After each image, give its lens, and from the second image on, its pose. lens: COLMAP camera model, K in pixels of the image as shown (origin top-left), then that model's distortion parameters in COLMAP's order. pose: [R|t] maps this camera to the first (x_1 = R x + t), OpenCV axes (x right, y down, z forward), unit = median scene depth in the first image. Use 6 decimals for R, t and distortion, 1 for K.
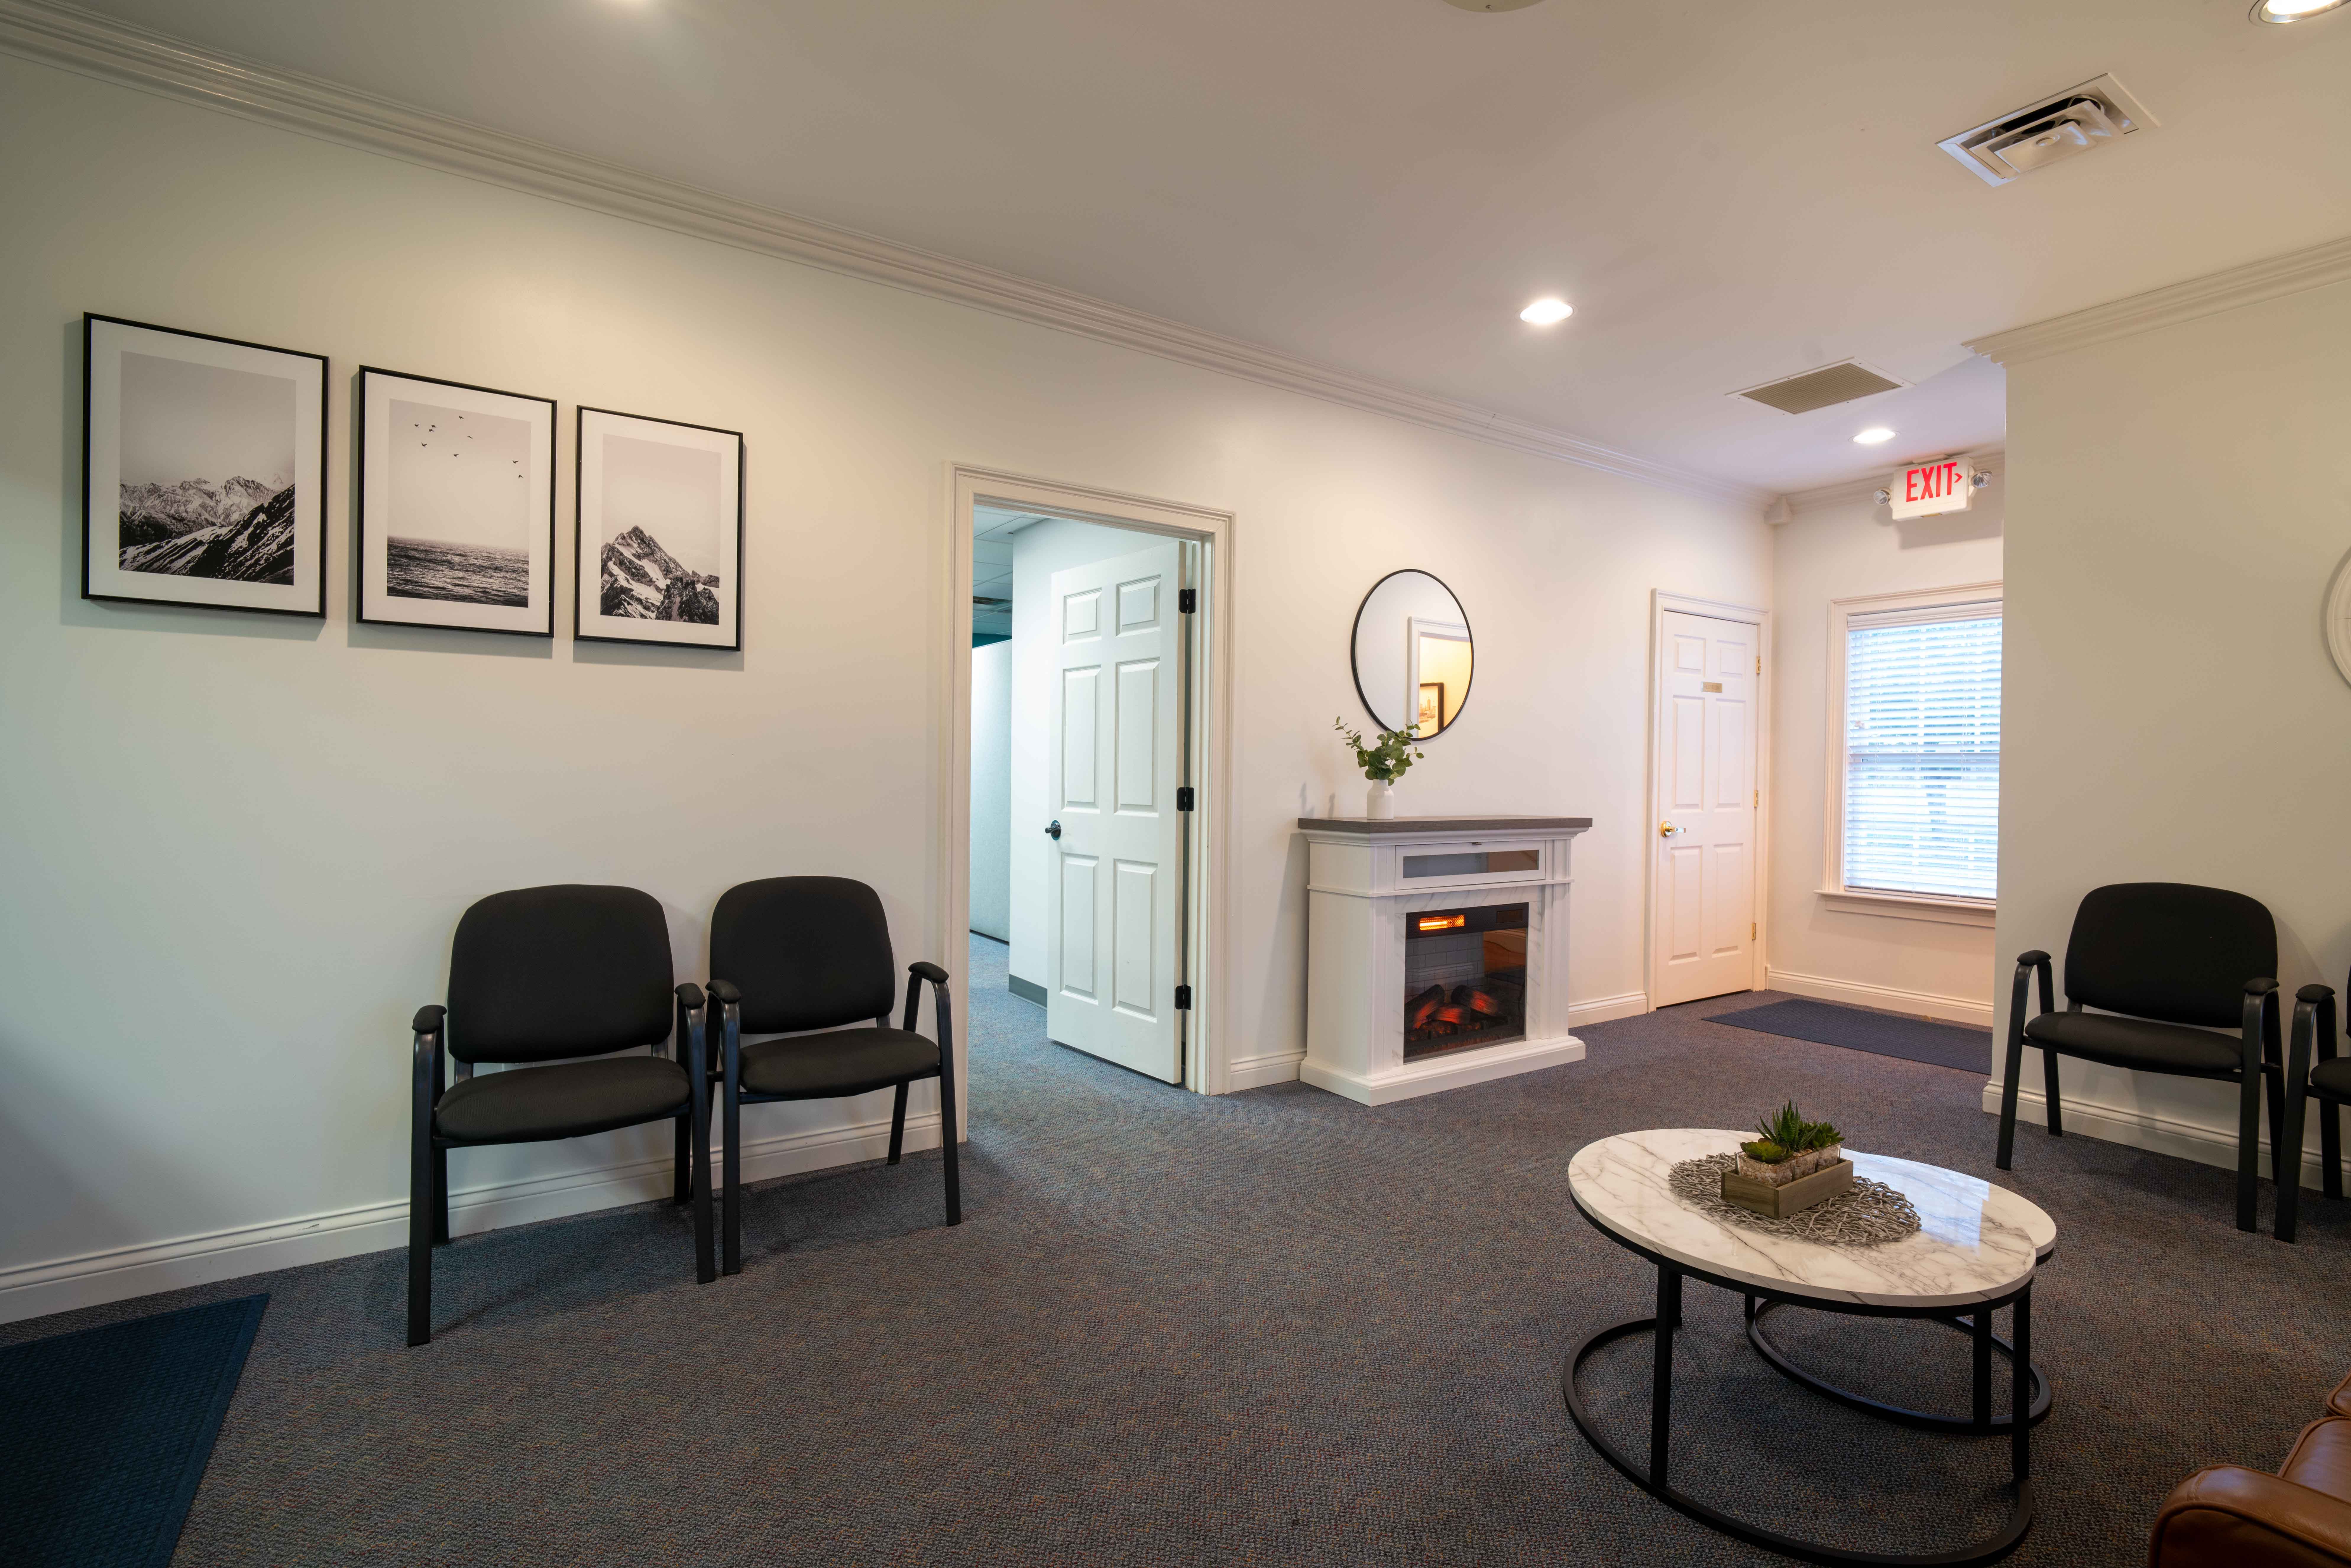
lens RADIAL K [[1077.9, 0, 1164.7], [0, 1077.9, 788.6], [0, 0, 1]] dist [0.000554, 0.000182]
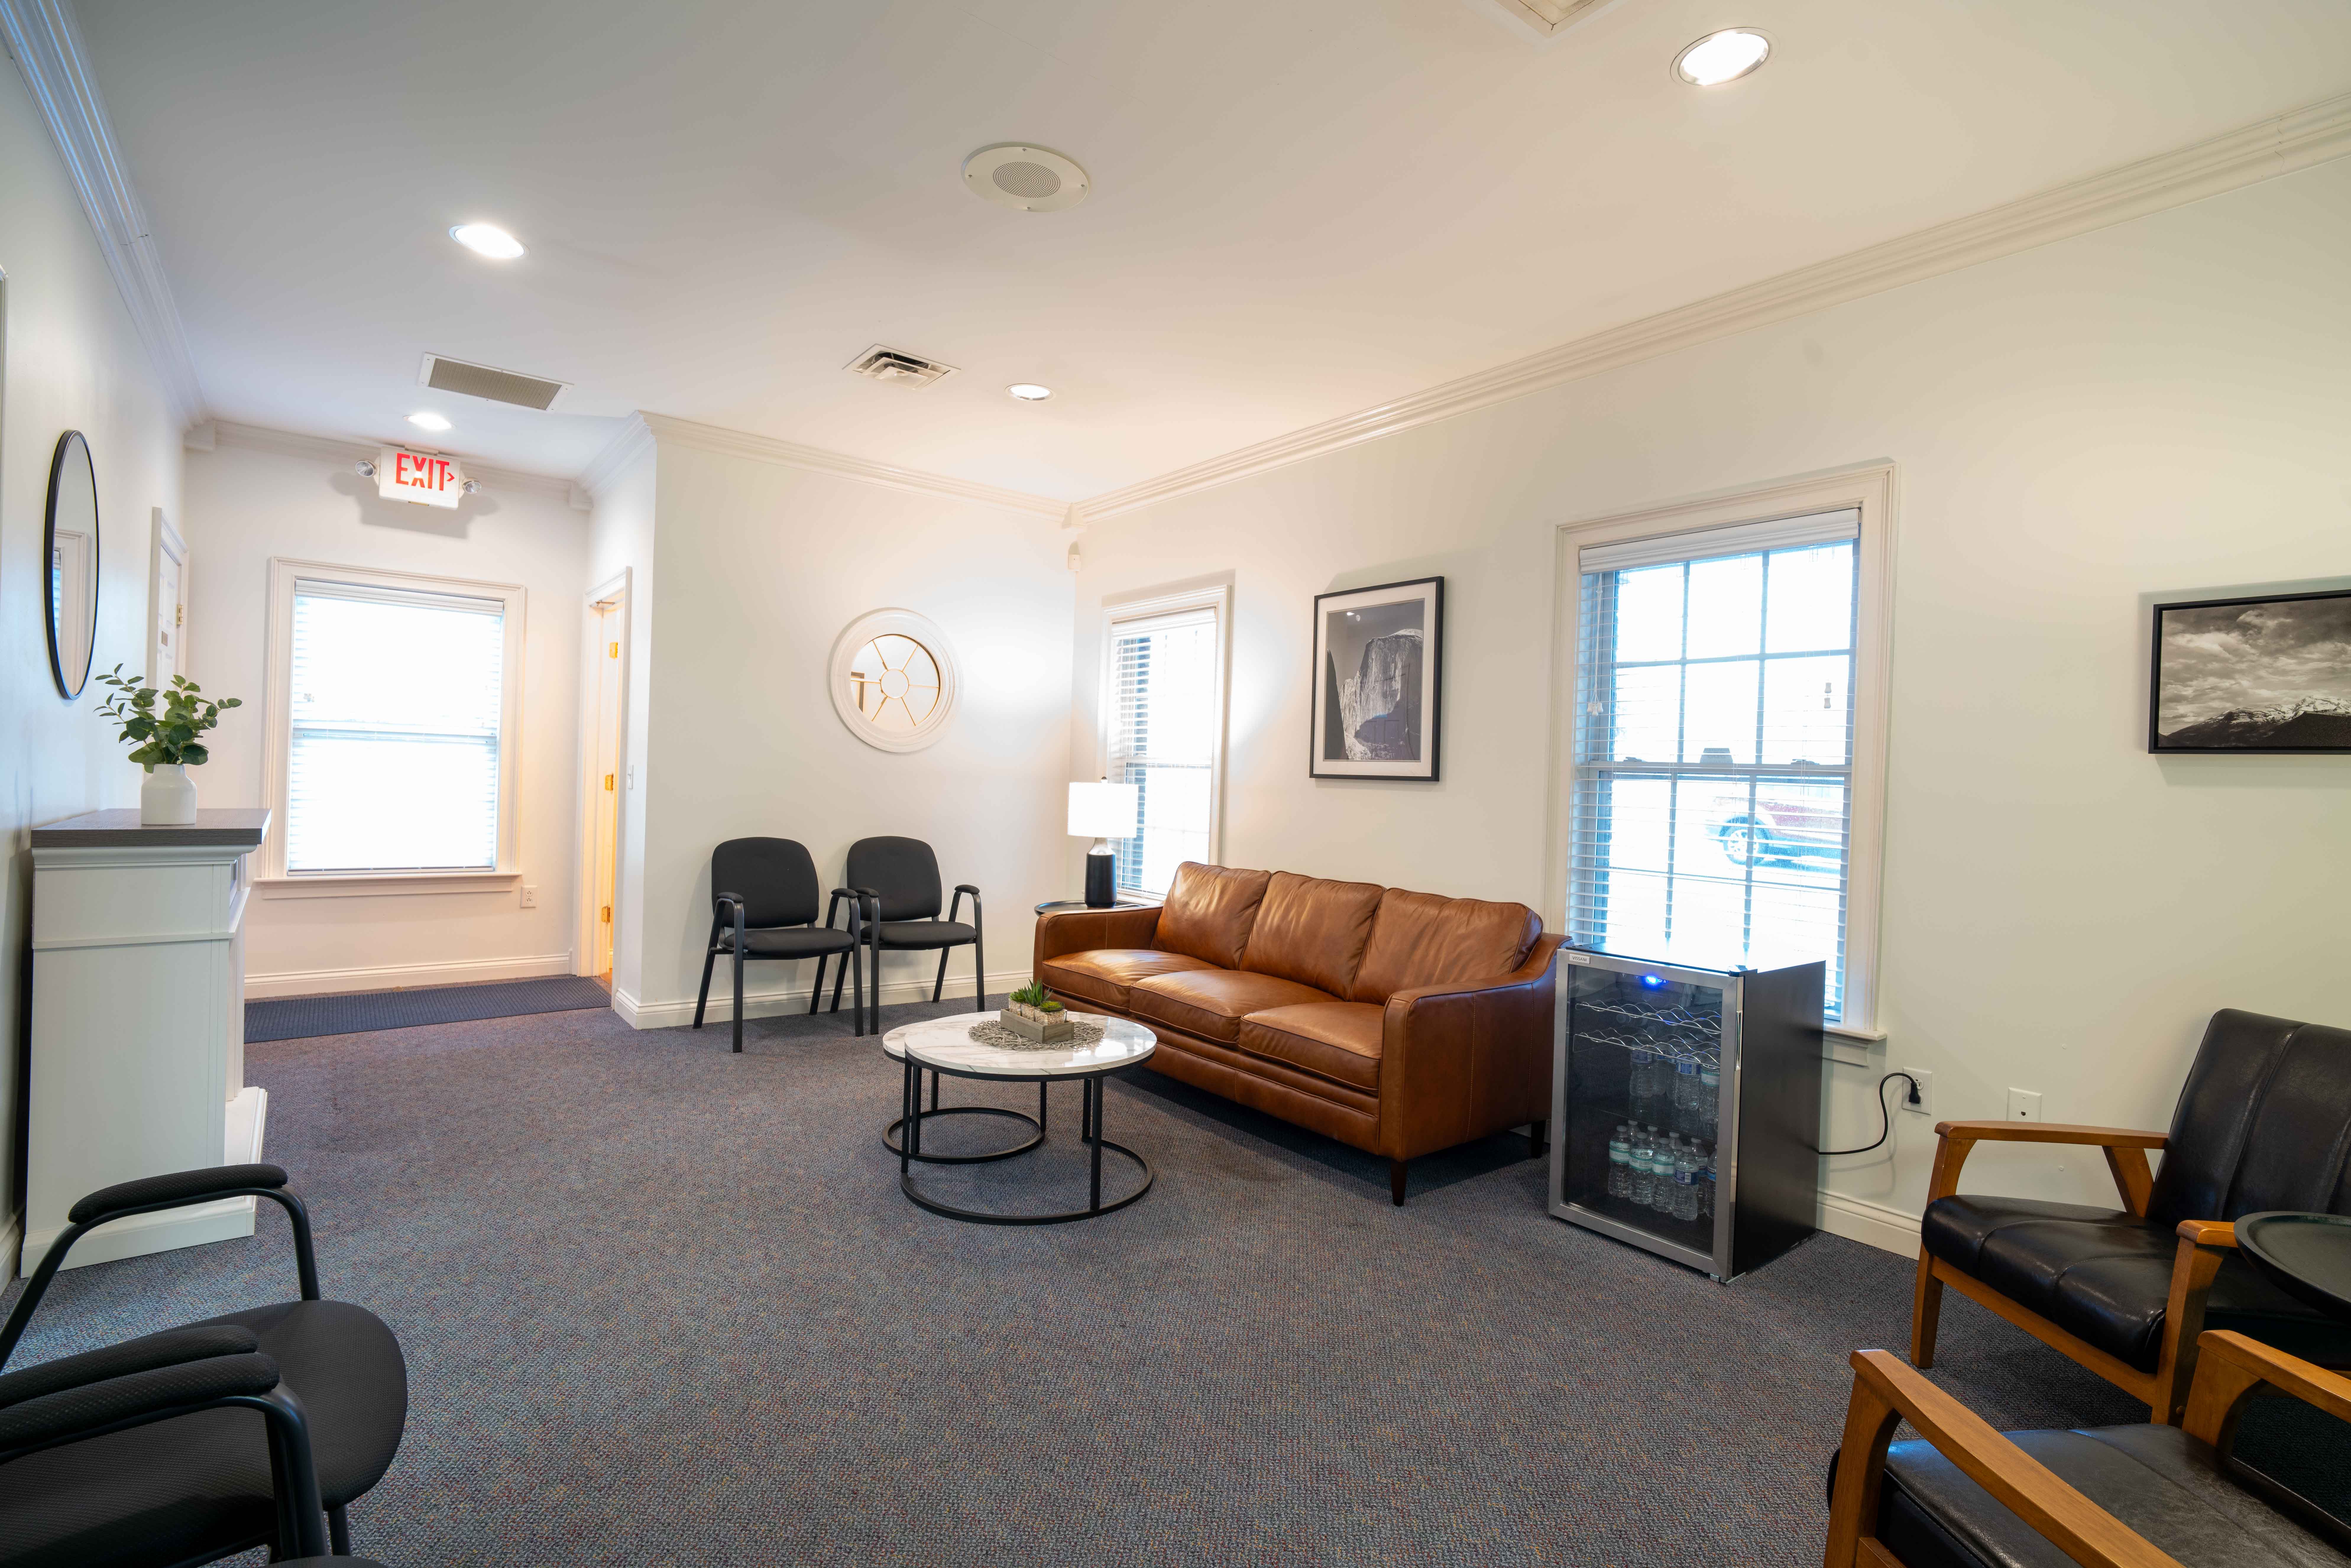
lens RADIAL K [[1095.9, 0, 1217.2], [0, 1095.9, 772.9], [0, 0, 1]] dist [-0.000008, 0.000028]
pose [[-0.093299, -0.007527, 0.995610, -0.420740], [-0.017006, 0.999838, 0.005965, -0.013650], [-0.995493, -0.016375, -0.093412, 0.333988]]
